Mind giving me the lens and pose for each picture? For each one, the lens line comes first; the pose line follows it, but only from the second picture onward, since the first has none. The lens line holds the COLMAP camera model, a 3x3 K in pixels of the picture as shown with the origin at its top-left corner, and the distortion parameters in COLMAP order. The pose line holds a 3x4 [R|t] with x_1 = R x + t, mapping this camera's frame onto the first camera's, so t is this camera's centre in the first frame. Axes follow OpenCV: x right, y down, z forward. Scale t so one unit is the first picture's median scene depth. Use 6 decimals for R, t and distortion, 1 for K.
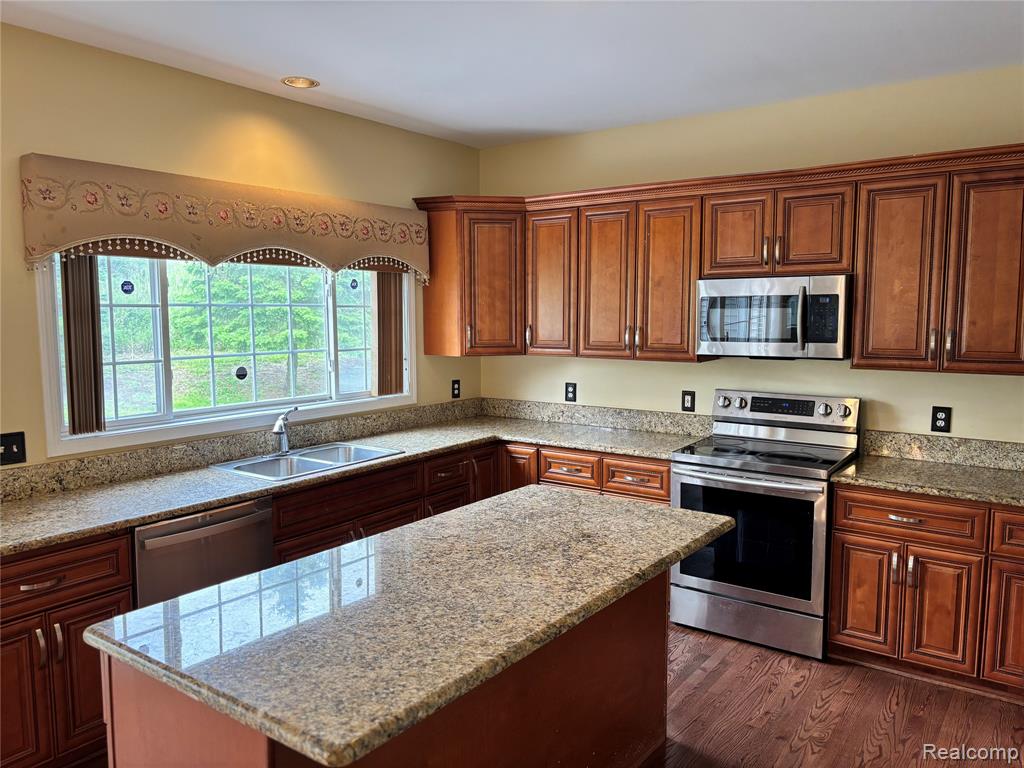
lens RADIAL K [[764.4, 0, 504.1], [0, 764.4, 395.0], [0, 0, 1]] dist [0.070368, -0.095906]
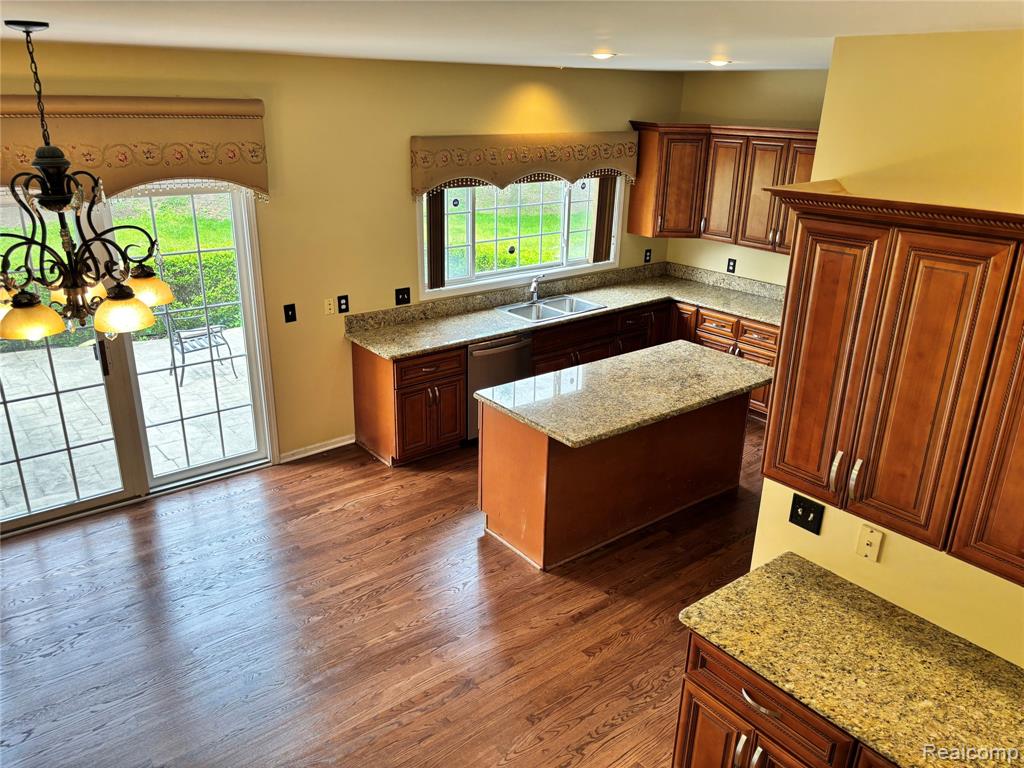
lens RADIAL K [[775.3, 0, 502.6], [0, 775.3, 383.3], [0, 0, 1]] dist [0.056611, -0.066309]
pose [[0.962751, 0.112332, -0.245950, 0.071777], [-0.049166, 0.967182, 0.249282, -0.155387], [0.265880, -0.227905, 0.936679, -0.574991]]
